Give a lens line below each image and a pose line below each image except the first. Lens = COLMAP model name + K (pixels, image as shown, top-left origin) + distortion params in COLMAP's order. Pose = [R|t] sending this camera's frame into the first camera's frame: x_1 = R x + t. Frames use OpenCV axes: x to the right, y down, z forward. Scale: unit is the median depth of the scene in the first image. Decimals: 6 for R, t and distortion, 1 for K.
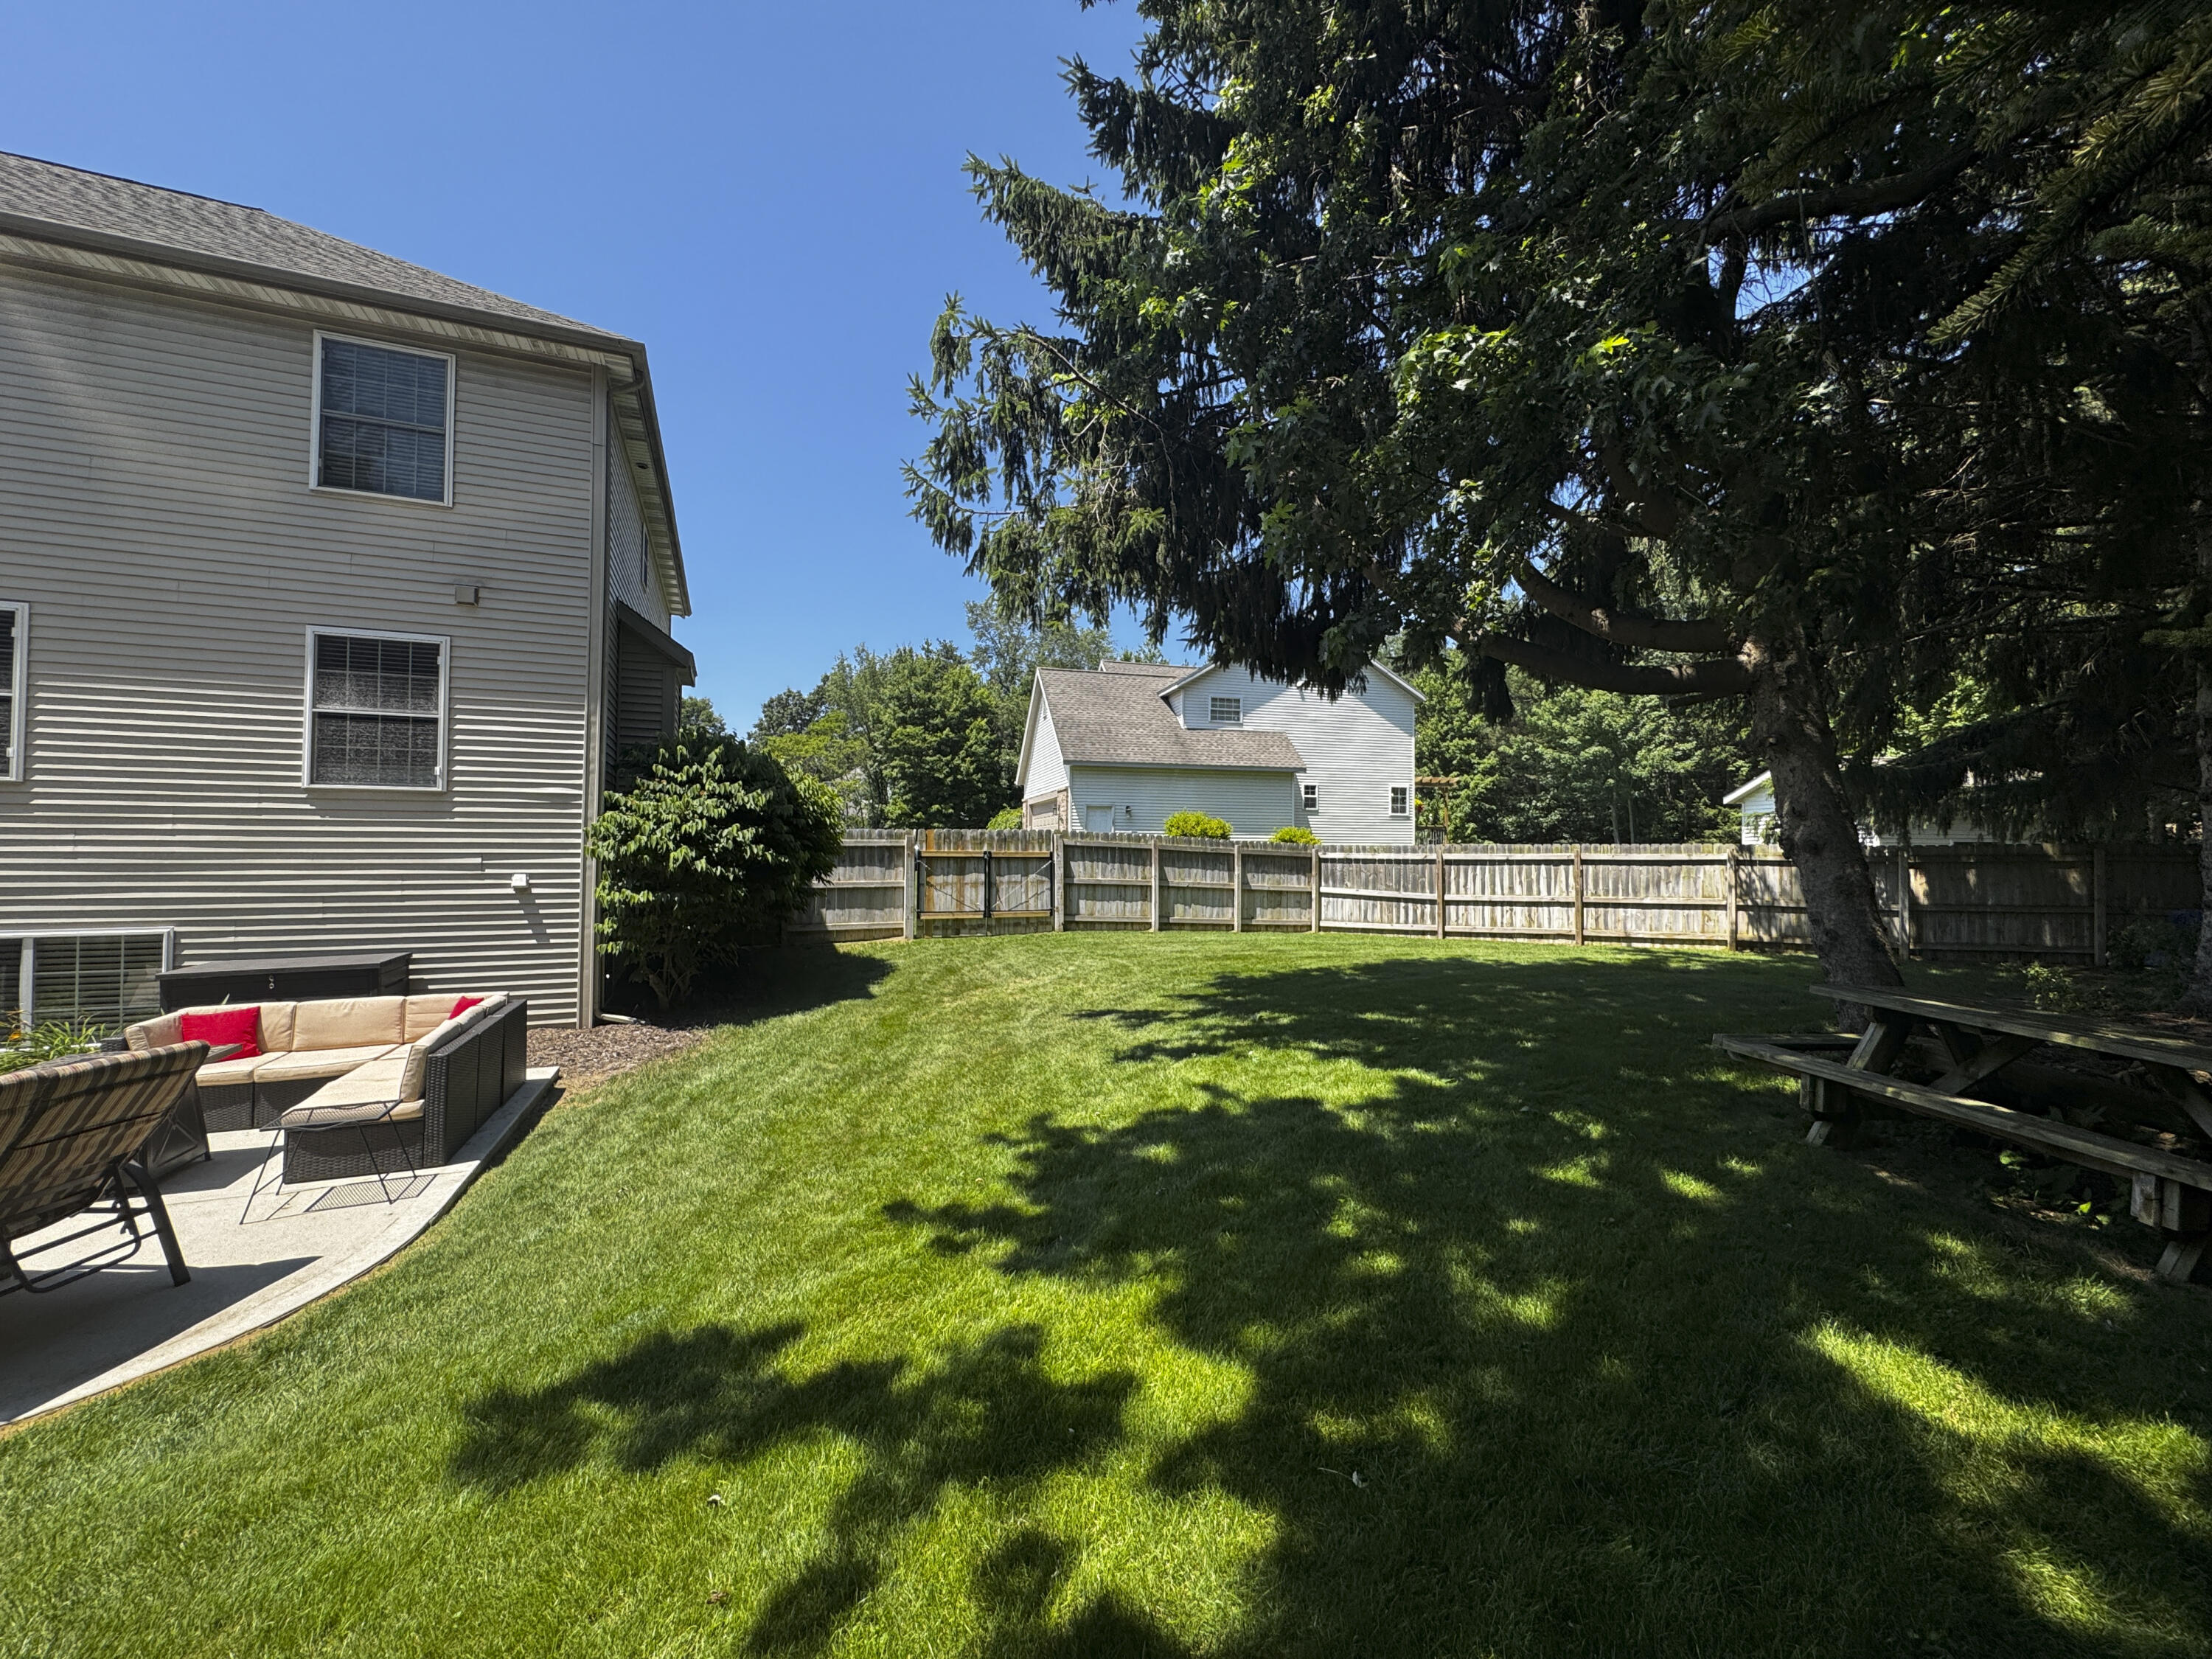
lens RADIAL K [[880.0, 0, 1104.8], [0, 880.0, 826.7], [0, 0, 1]] dist [-0.005343, 0.001165]
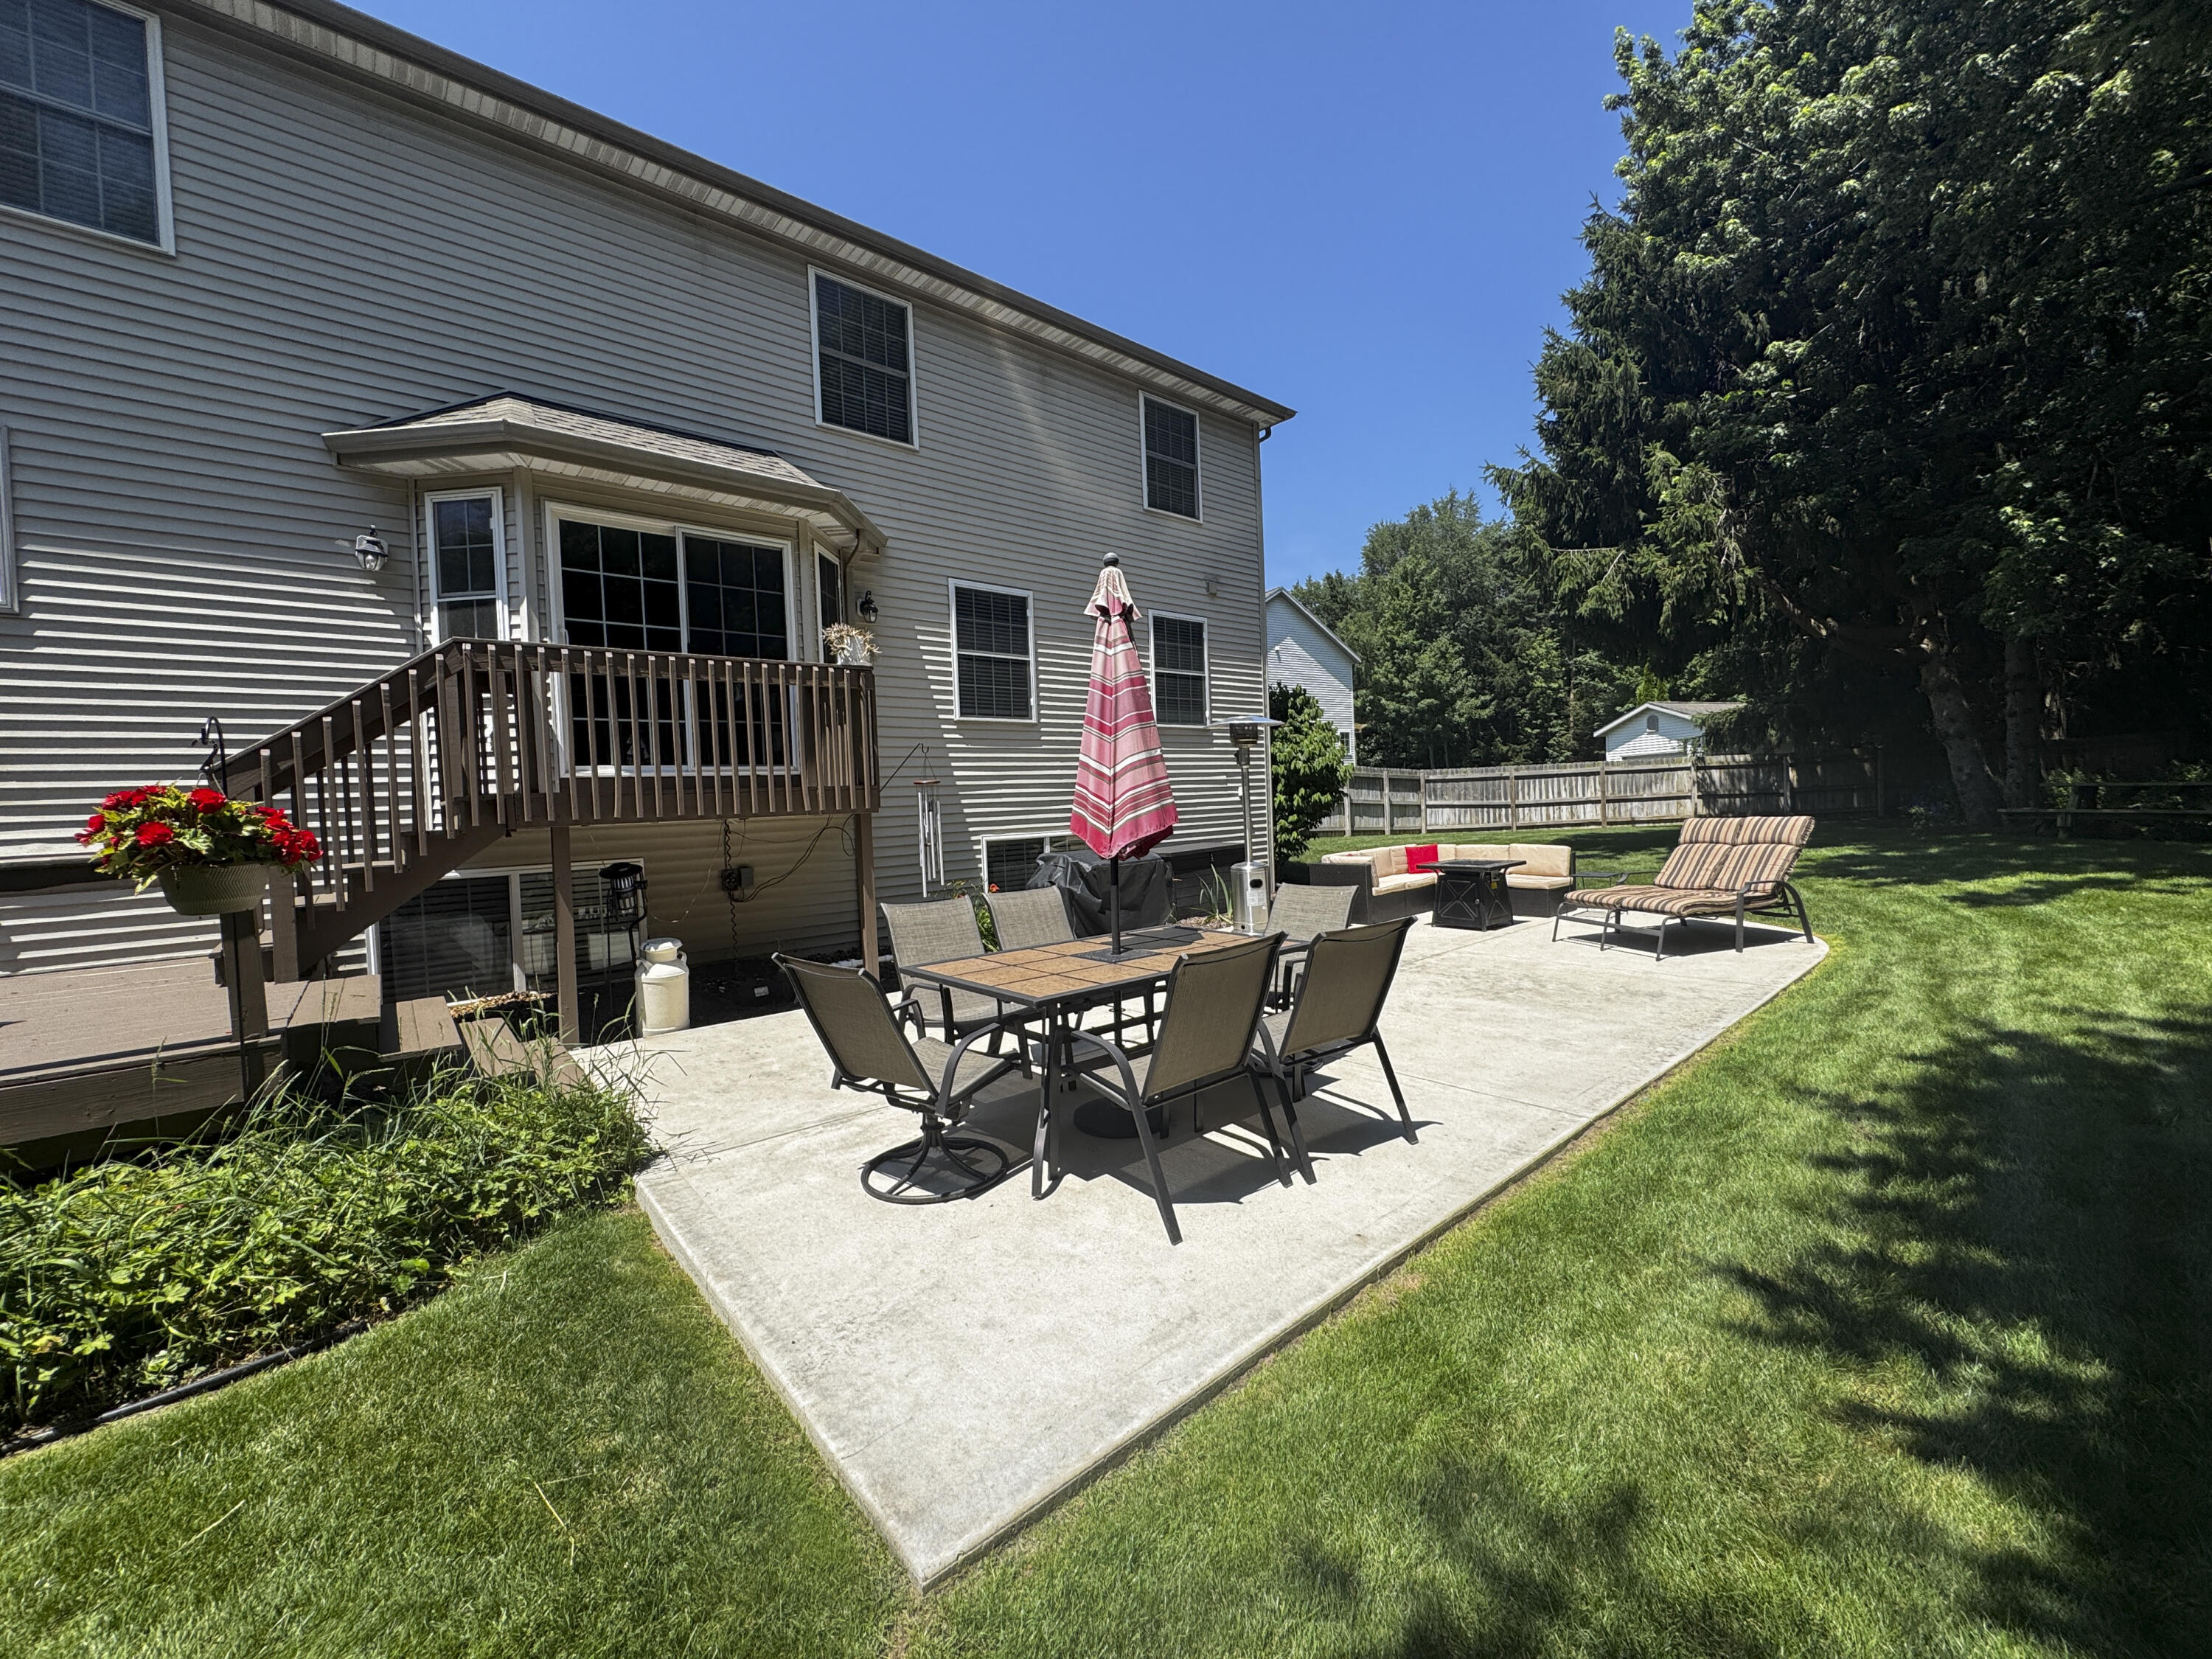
lens RADIAL K [[880.0, 0, 1107.0], [0, 880.0, 826.5], [0, 0, 1]] dist [-0.005343, 0.001165]
pose [[0.948805, -0.055396, 0.310967, -1.262152], [0.041404, 0.997818, 0.051422, 0.034195], [-0.313137, -0.035914, 0.949029, -0.273550]]
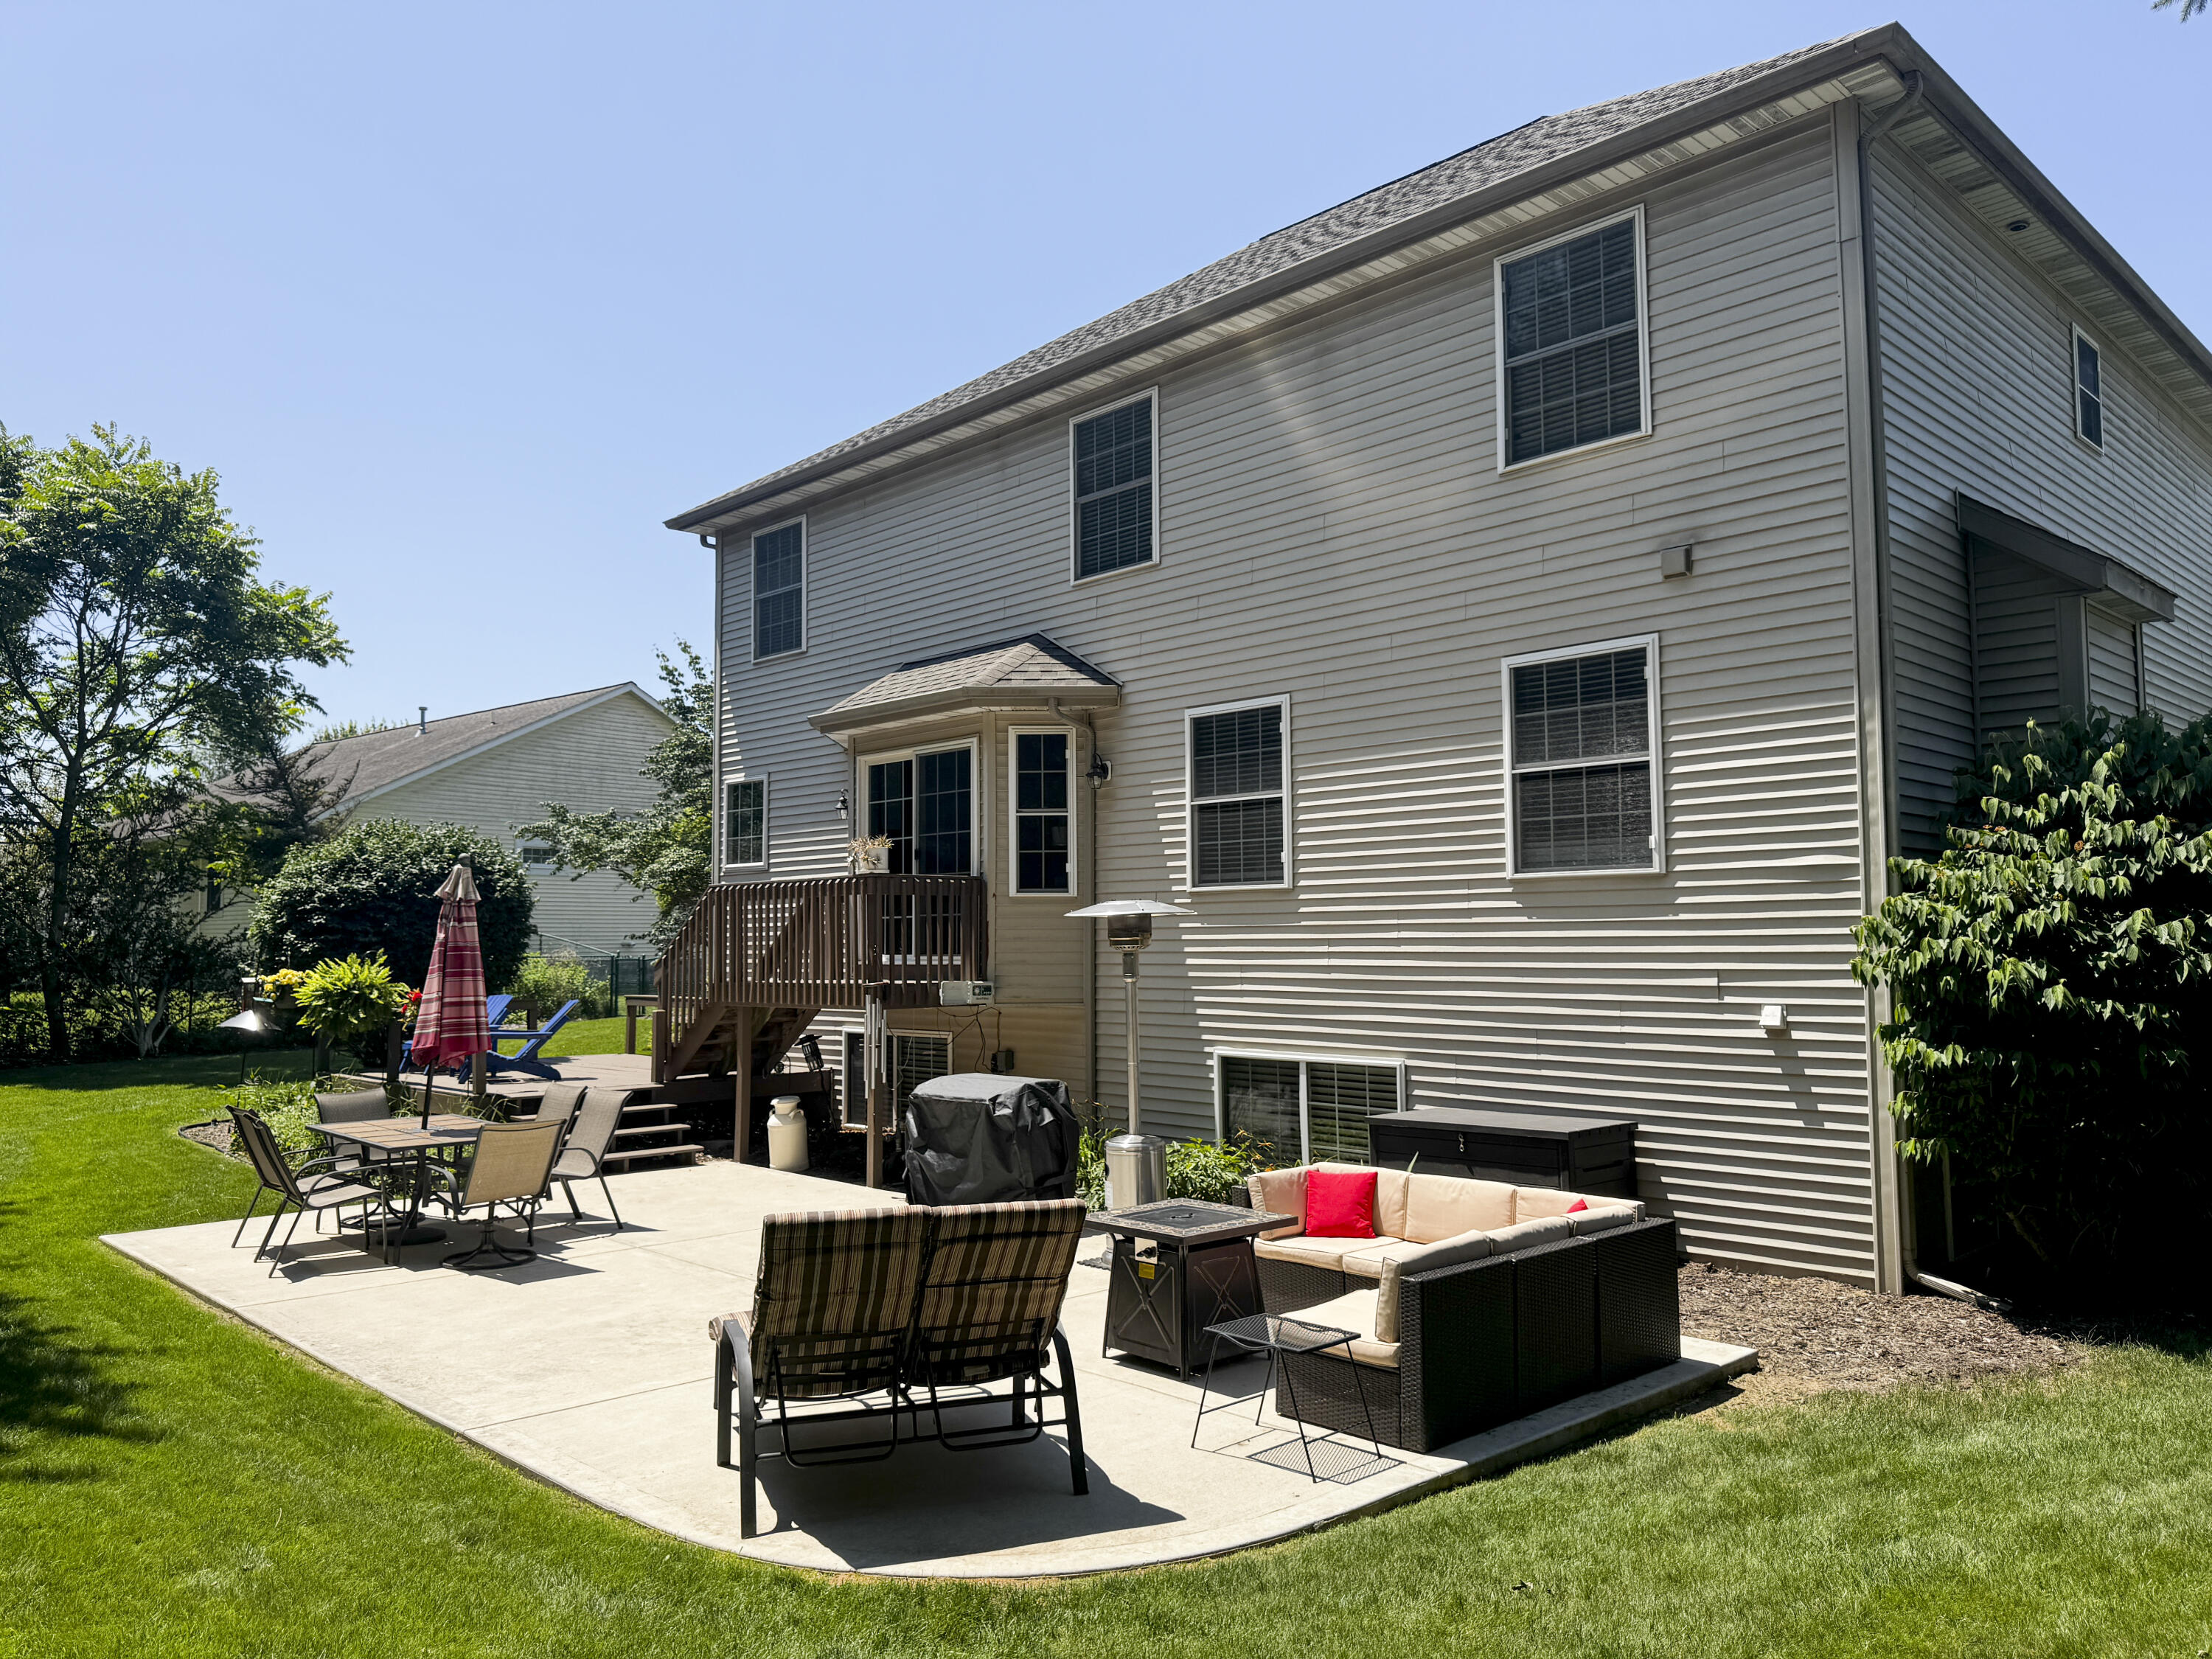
lens RADIAL K [[1547.2, 0, 1098.6], [0, 1547.2, 839.3], [0, 0, 1]] dist [0.069231, -0.076878]
pose [[0.354948, -0.073197, -0.932016, 0.156731], [0.030615, 0.997306, -0.066665, -0.001111], [0.934385, -0.004871, 0.356232, 0.192605]]
